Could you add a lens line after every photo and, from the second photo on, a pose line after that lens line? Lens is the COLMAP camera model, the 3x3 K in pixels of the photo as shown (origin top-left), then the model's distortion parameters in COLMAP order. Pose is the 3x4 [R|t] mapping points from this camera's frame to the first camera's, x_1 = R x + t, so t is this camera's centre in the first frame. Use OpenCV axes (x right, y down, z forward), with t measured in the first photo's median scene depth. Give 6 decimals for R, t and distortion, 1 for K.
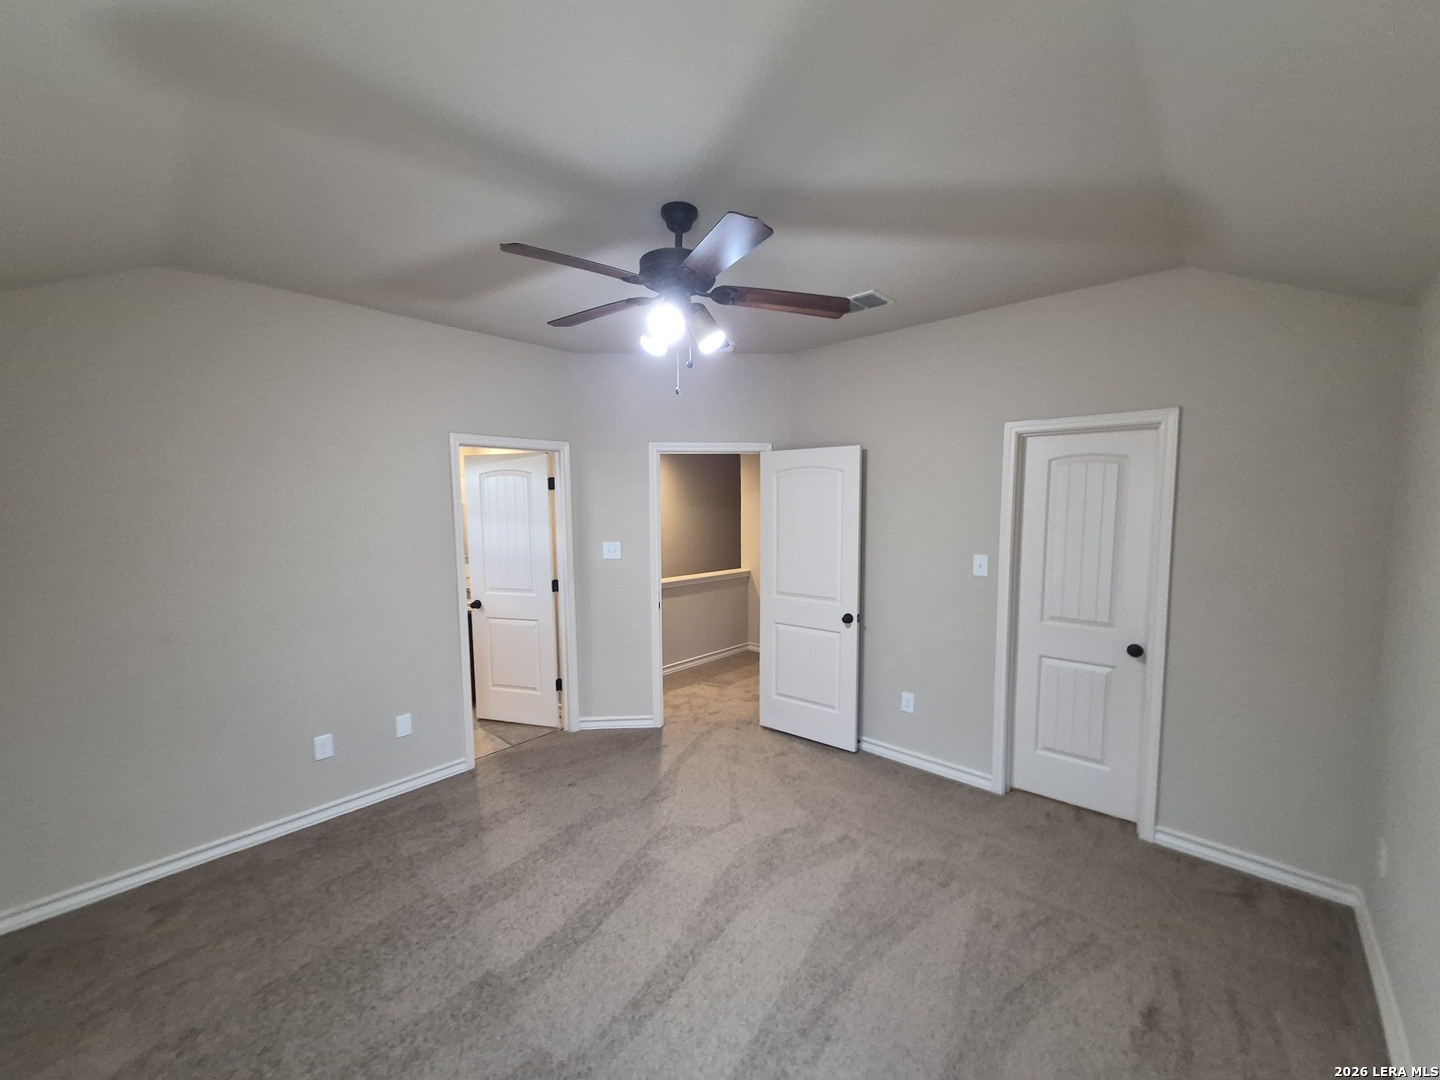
lens RADIAL K [[565.3, 0, 708.9], [0, 565.3, 541.6], [0, 0, 1]] dist [0.007036, -0.001057]
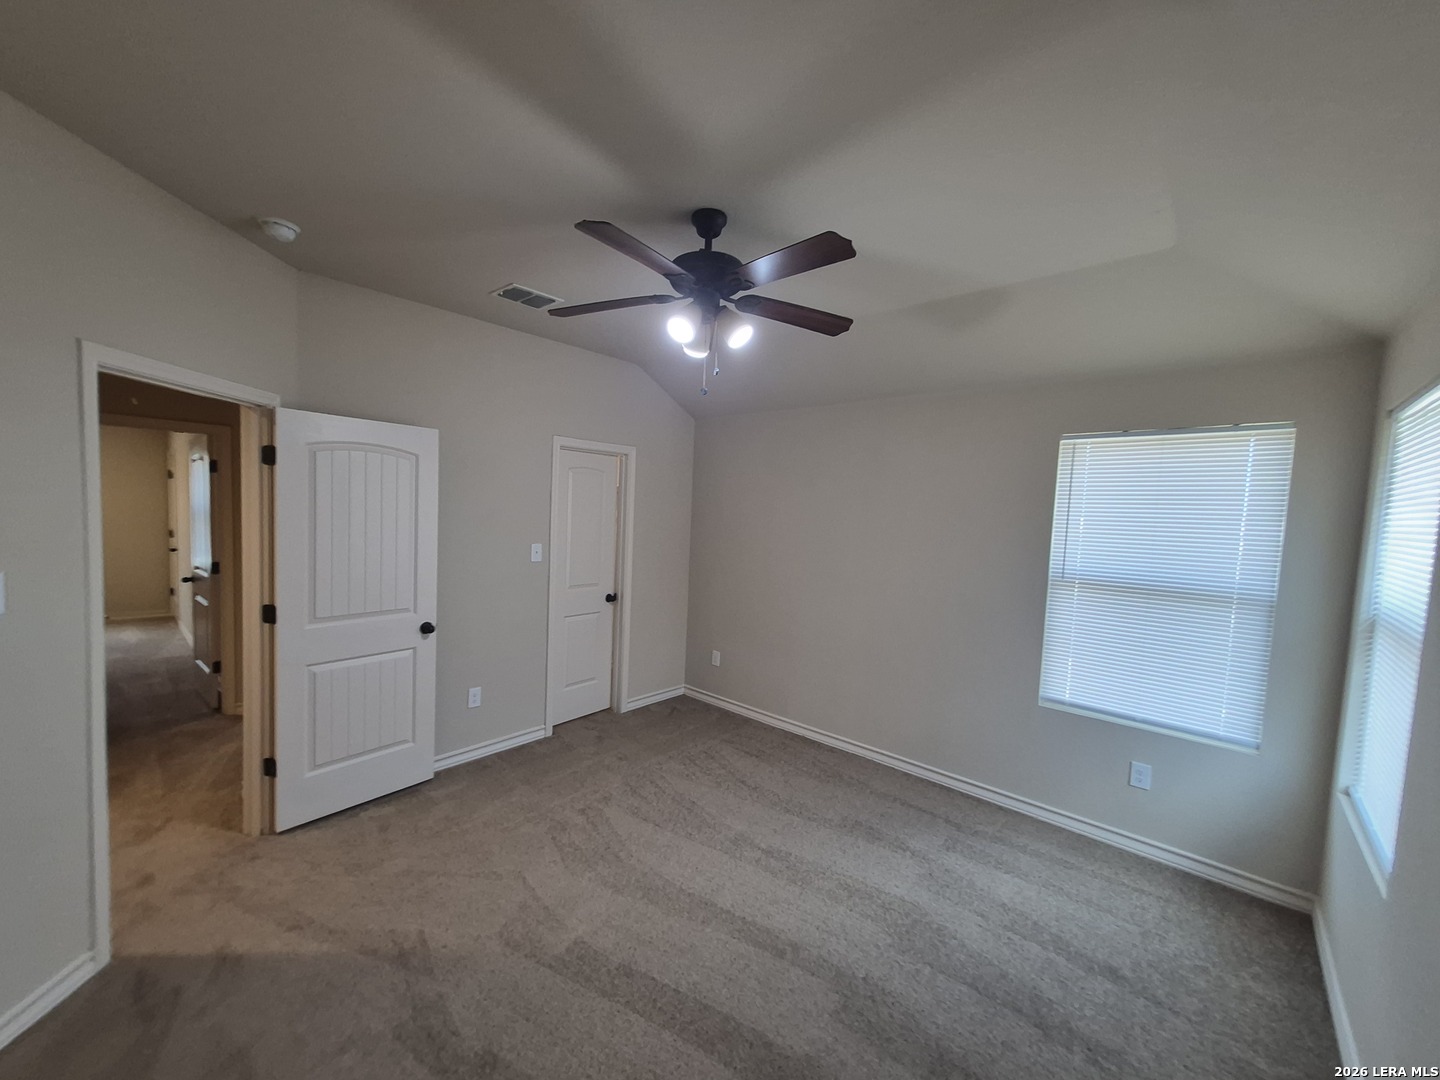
lens RADIAL K [[565.3, 0, 711.9], [0, 565.3, 547.9], [0, 0, 1]] dist [0.007036, -0.001057]
pose [[-0.018470, -0.064633, 0.997738, -0.636731], [0.032177, 0.997353, 0.065204, -0.029460], [-0.999312, 0.033308, -0.016342, 0.596082]]
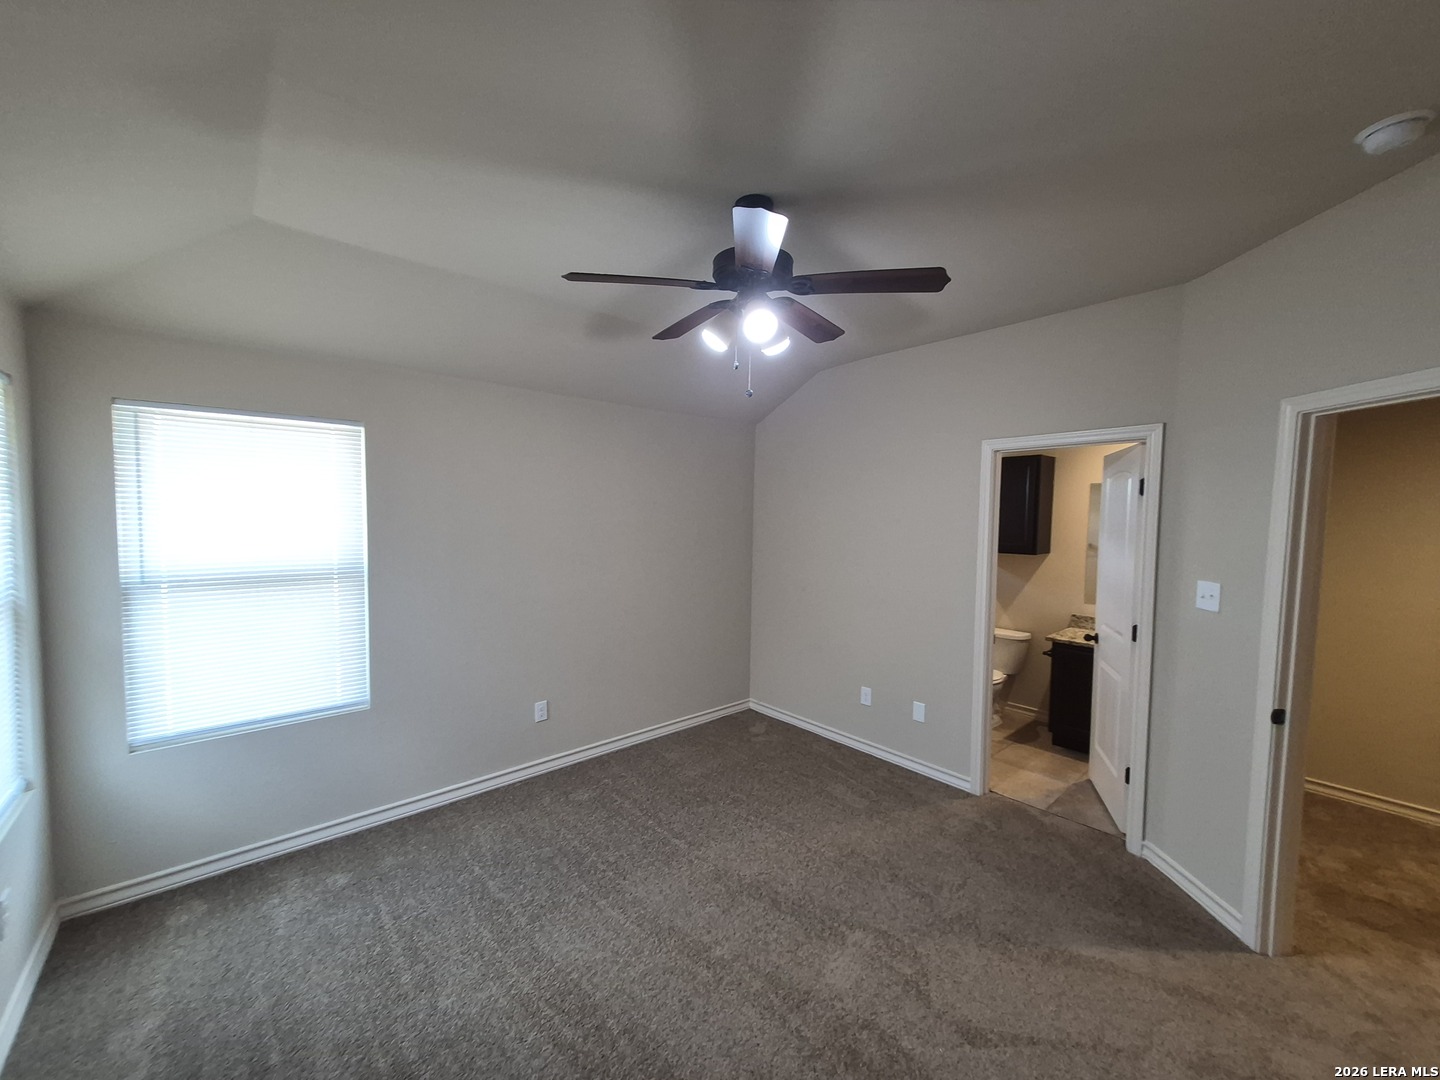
lens RADIAL K [[529.9, 0, 713.7], [0, 529.9, 544.7], [0, 0, 1]] dist [-0.000461, -0.000077]
pose [[-0.096344, 0.042528, -0.994439, 0.501599], [-0.085068, 0.995079, 0.050797, -0.025624], [0.991706, 0.089489, -0.092252, 0.620709]]
